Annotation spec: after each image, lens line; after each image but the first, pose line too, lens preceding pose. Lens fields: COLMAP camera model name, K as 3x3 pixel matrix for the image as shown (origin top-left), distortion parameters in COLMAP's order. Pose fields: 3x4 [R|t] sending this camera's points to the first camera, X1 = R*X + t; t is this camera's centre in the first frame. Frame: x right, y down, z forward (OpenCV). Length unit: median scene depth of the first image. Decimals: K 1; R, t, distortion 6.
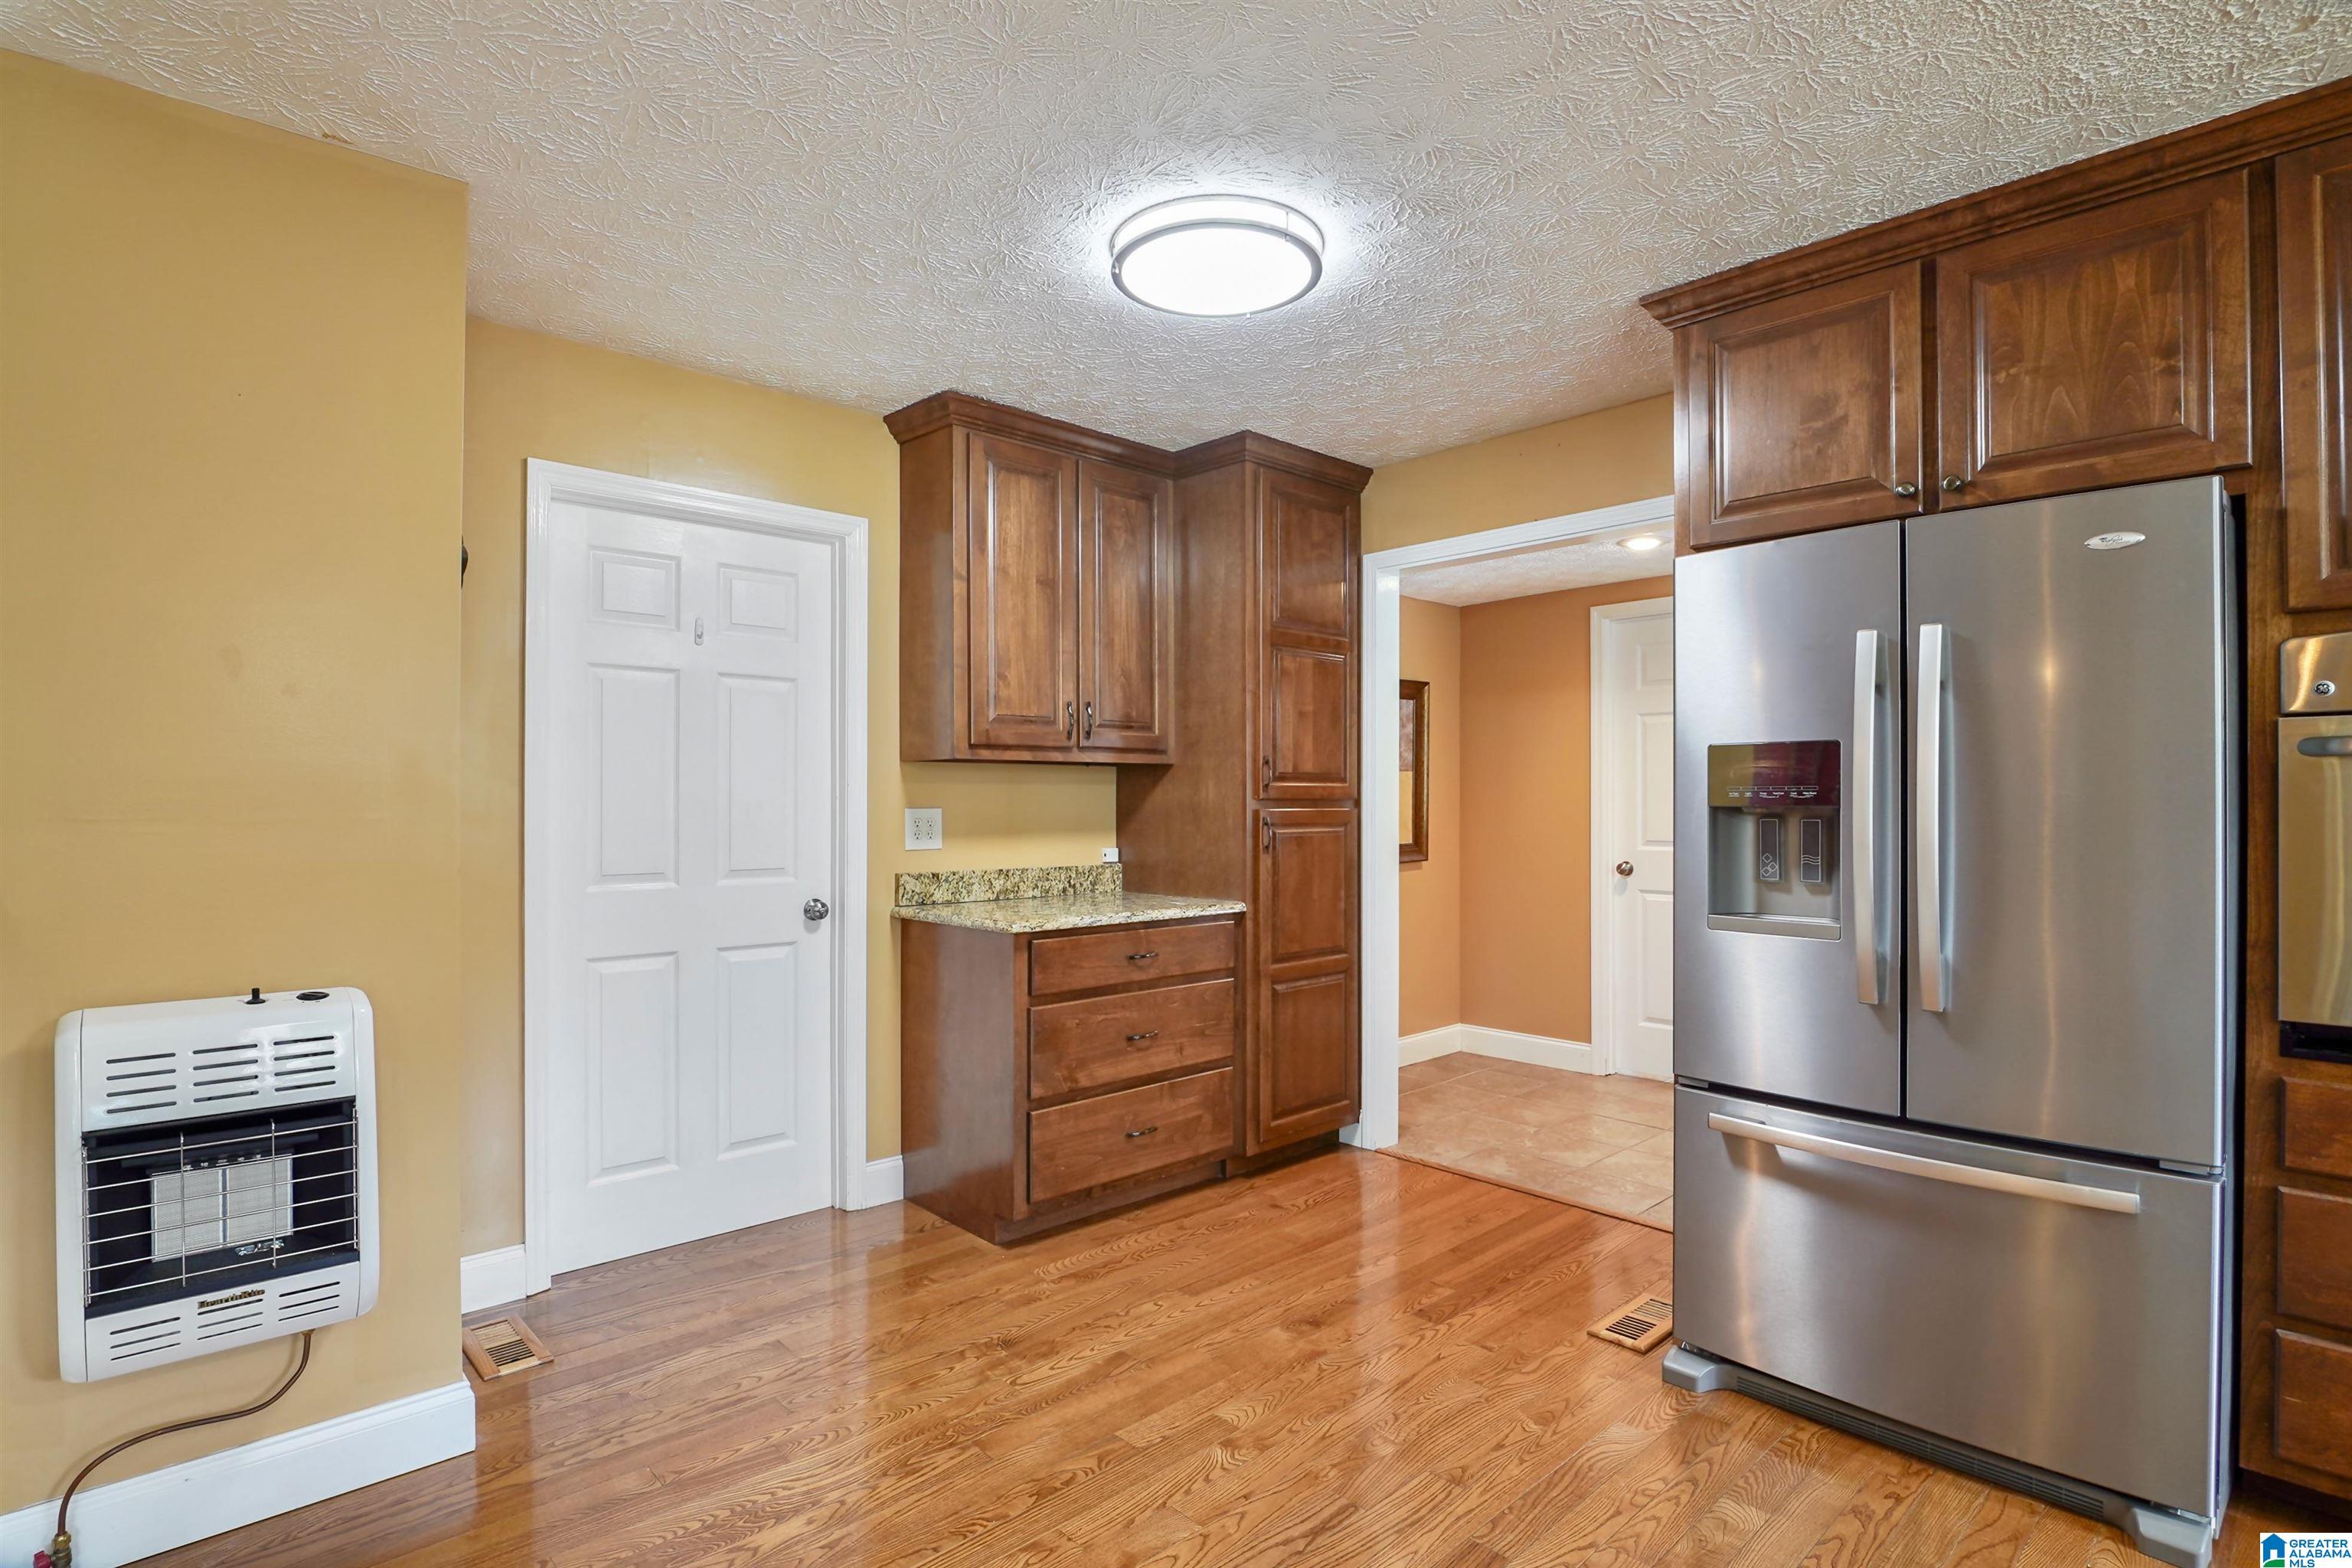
lens RADIAL K [[1151.1, 0, 1192.0], [0, 1151.1, 798.4], [0, 0, 1]] dist [-0.016891, -0.002260]
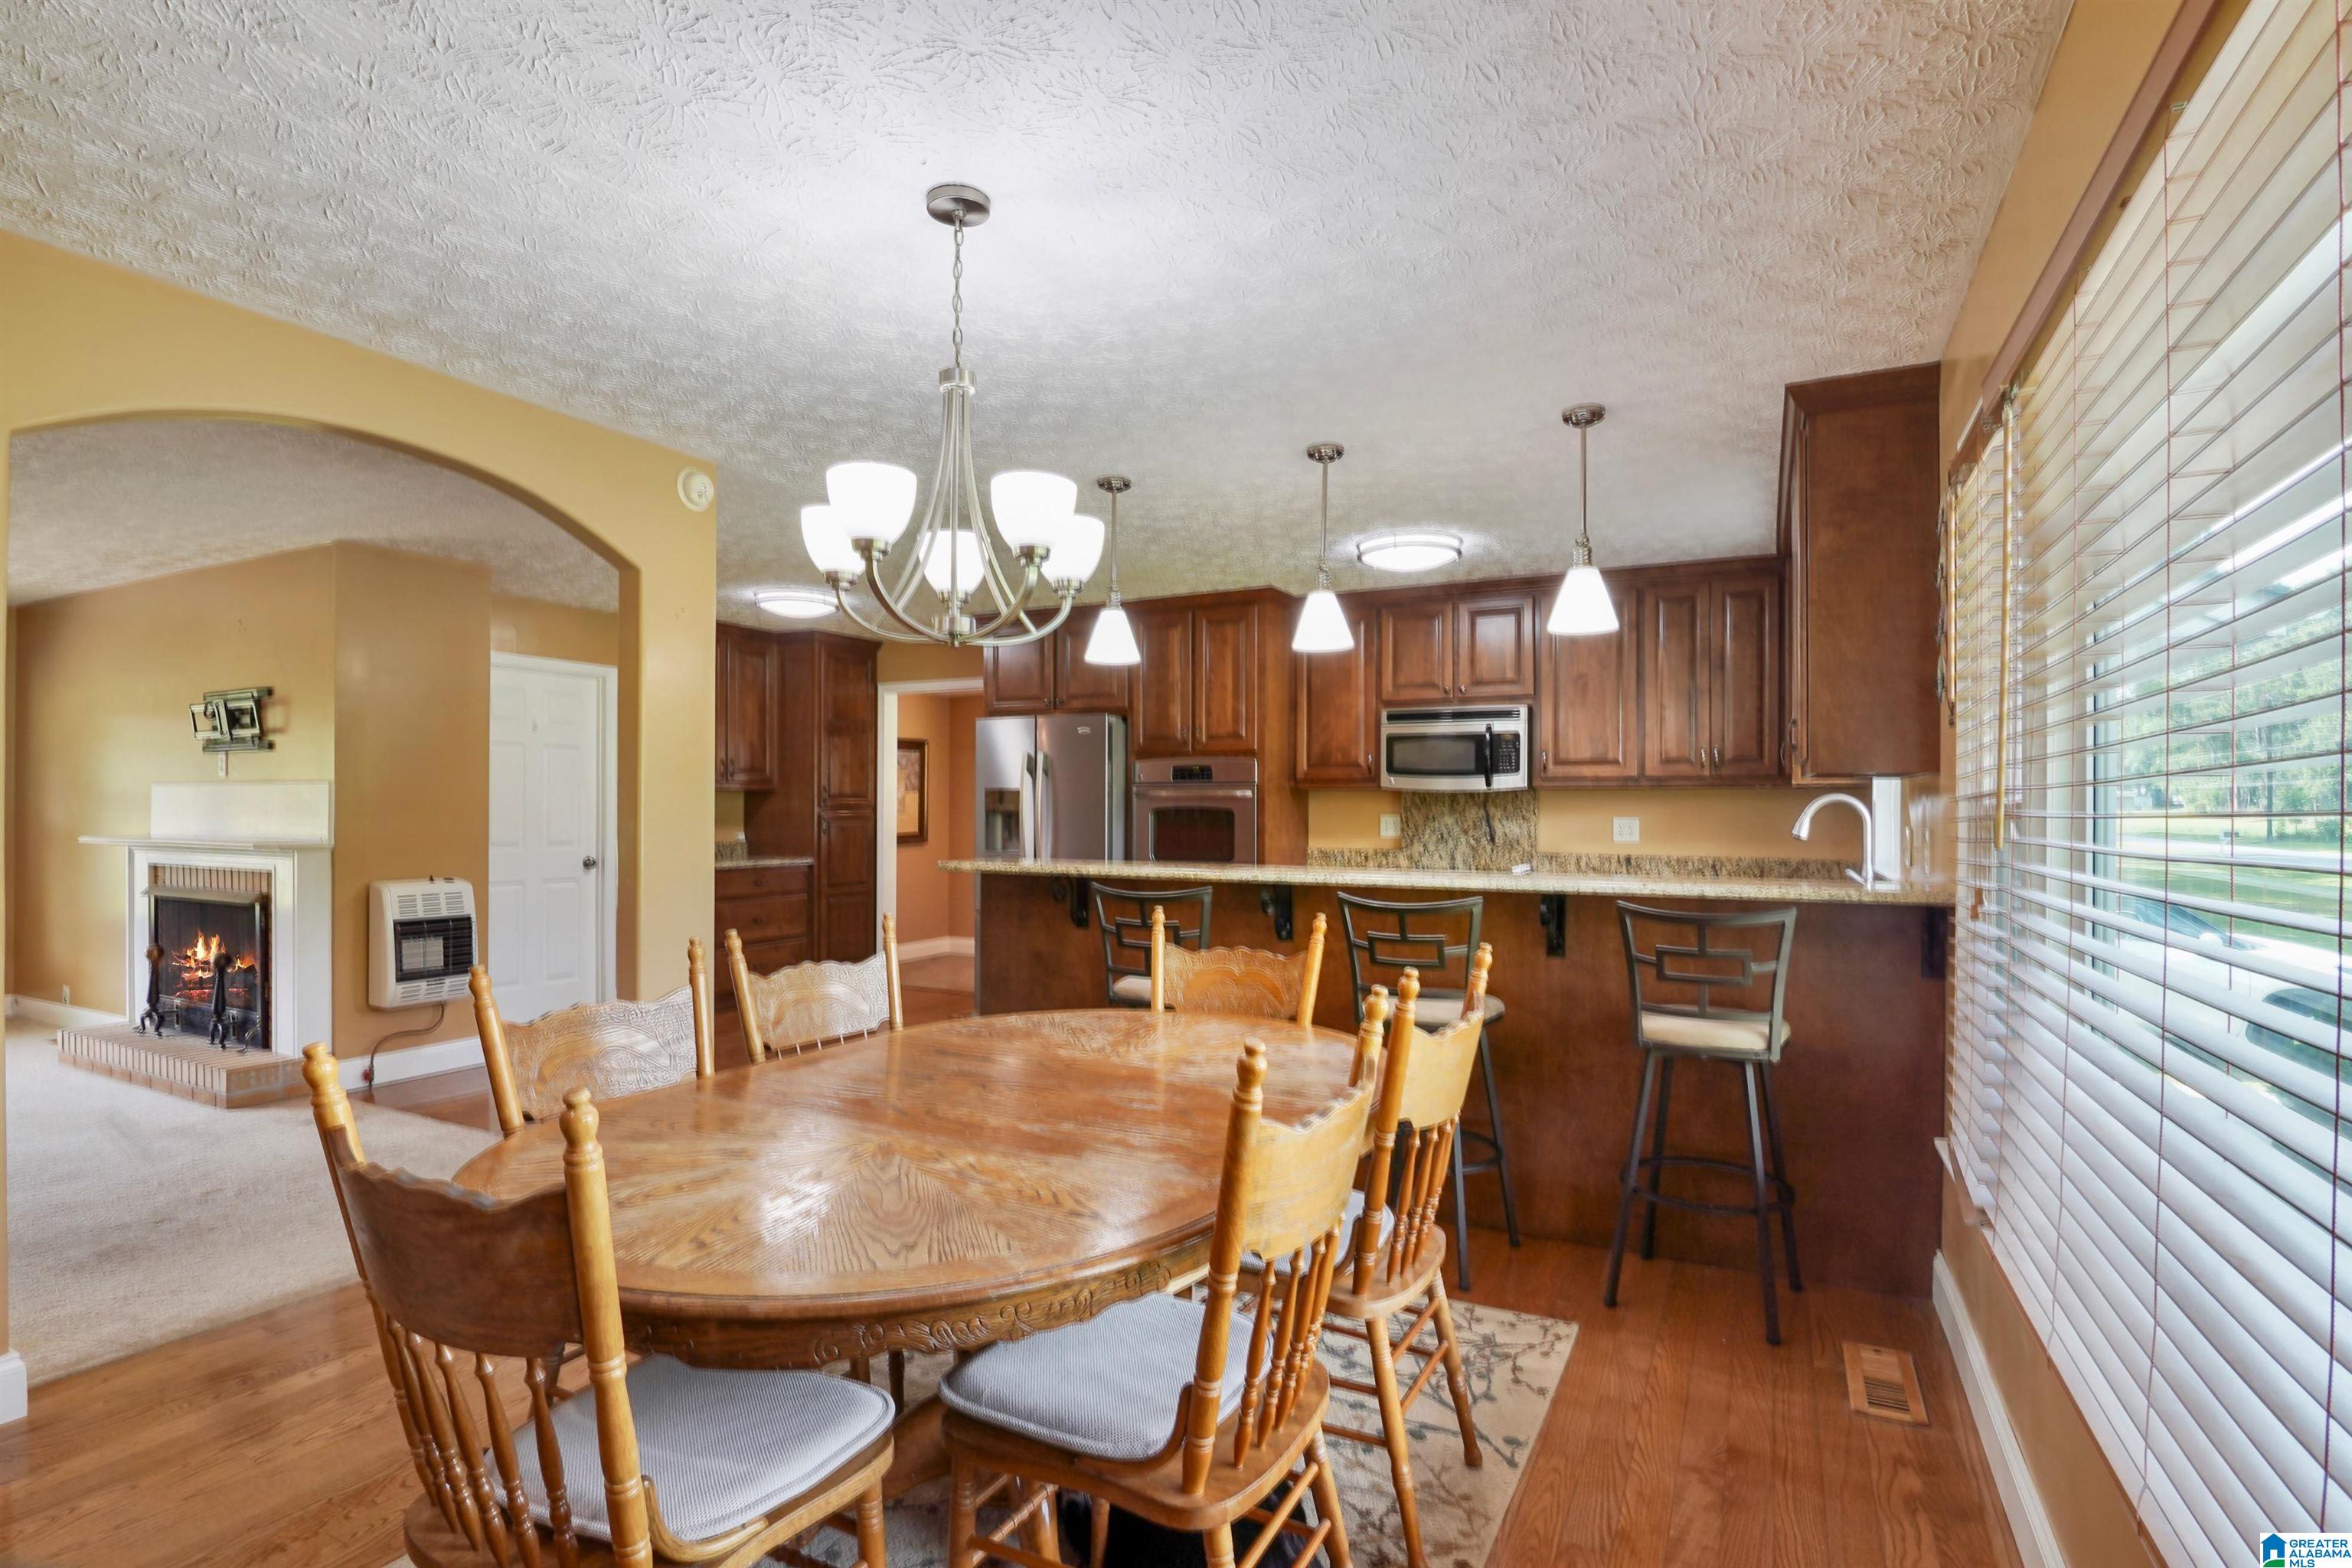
lens RADIAL K [[1151.1, 0, 1173.4], [0, 1151.1, 796.9], [0, 0, 1]] dist [-0.016891, -0.002260]
pose [[0.943716, 0.006980, 0.330684, -0.040691], [-0.004275, 0.999951, -0.008907, -0.005837], [-0.330730, 0.006992, 0.943700, -1.777399]]
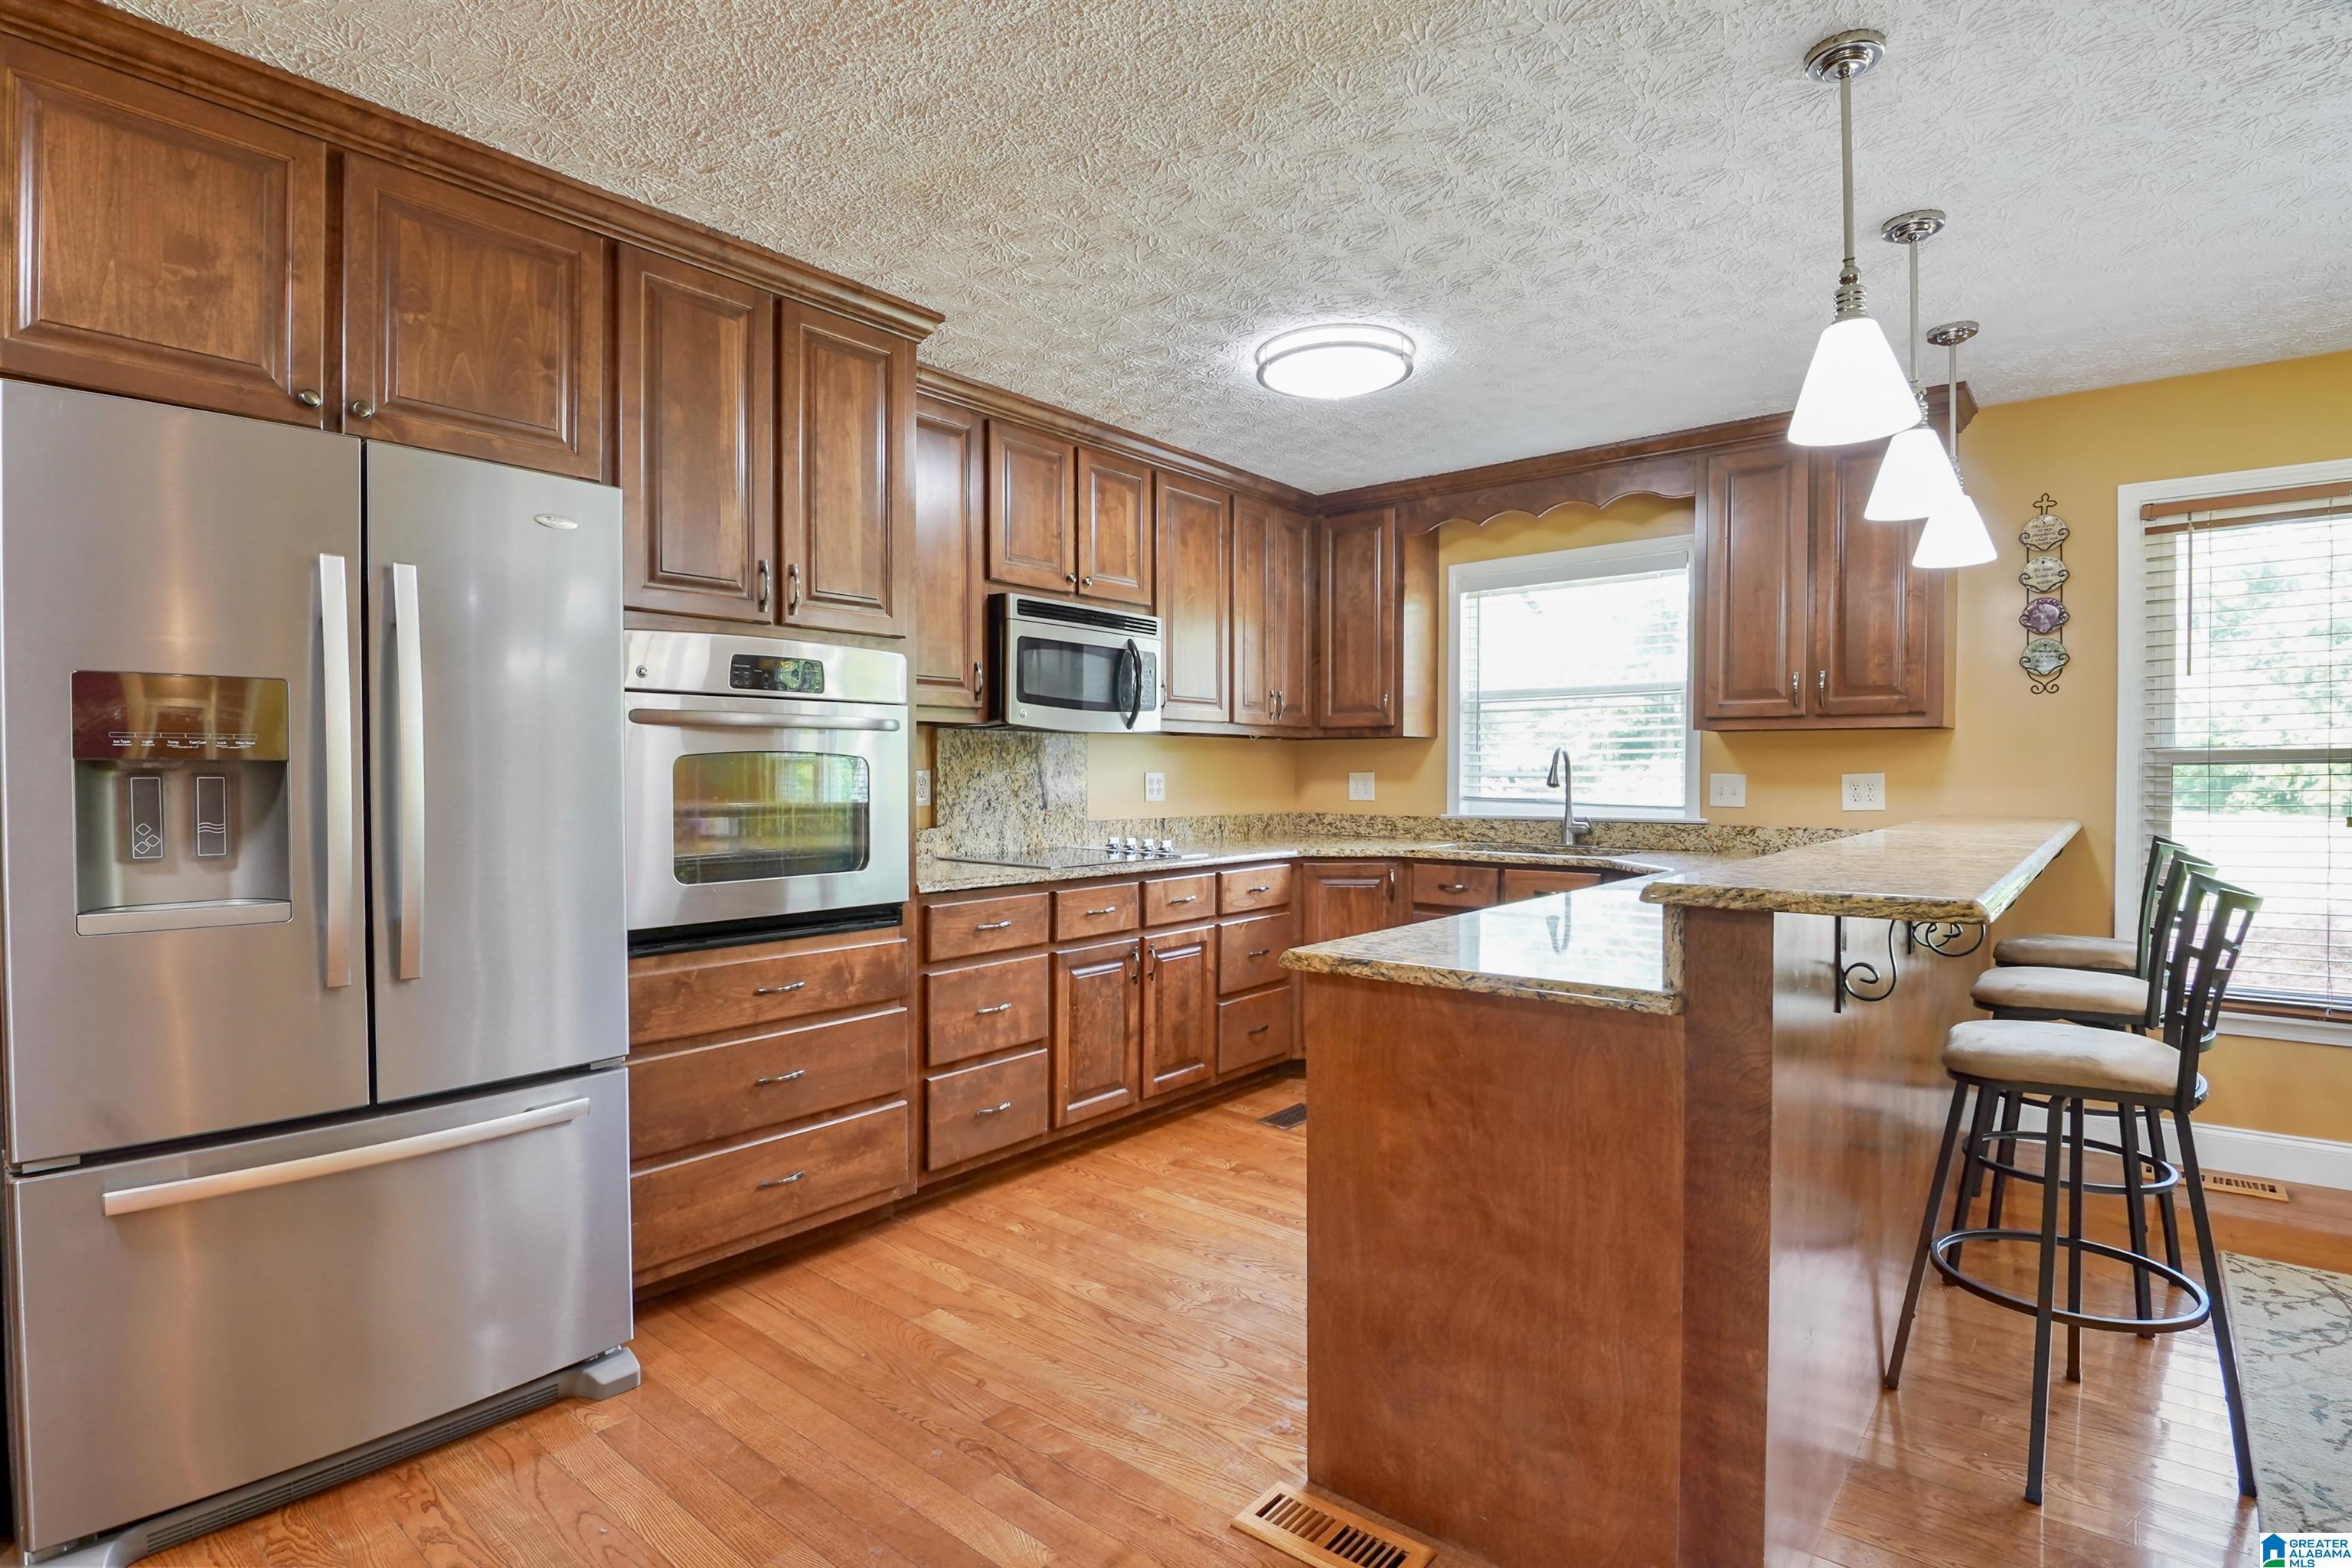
lens RADIAL K [[1151.1, 0, 1168.0], [0, 1151.1, 794.6], [0, 0, 1]] dist [-0.016891, -0.002260]
pose [[-0.095257, -0.018479, 0.995281, -0.302726], [-0.002045, 0.999829, 0.018367, 0.015243], [-0.995451, -0.000286, -0.095279, 0.423391]]
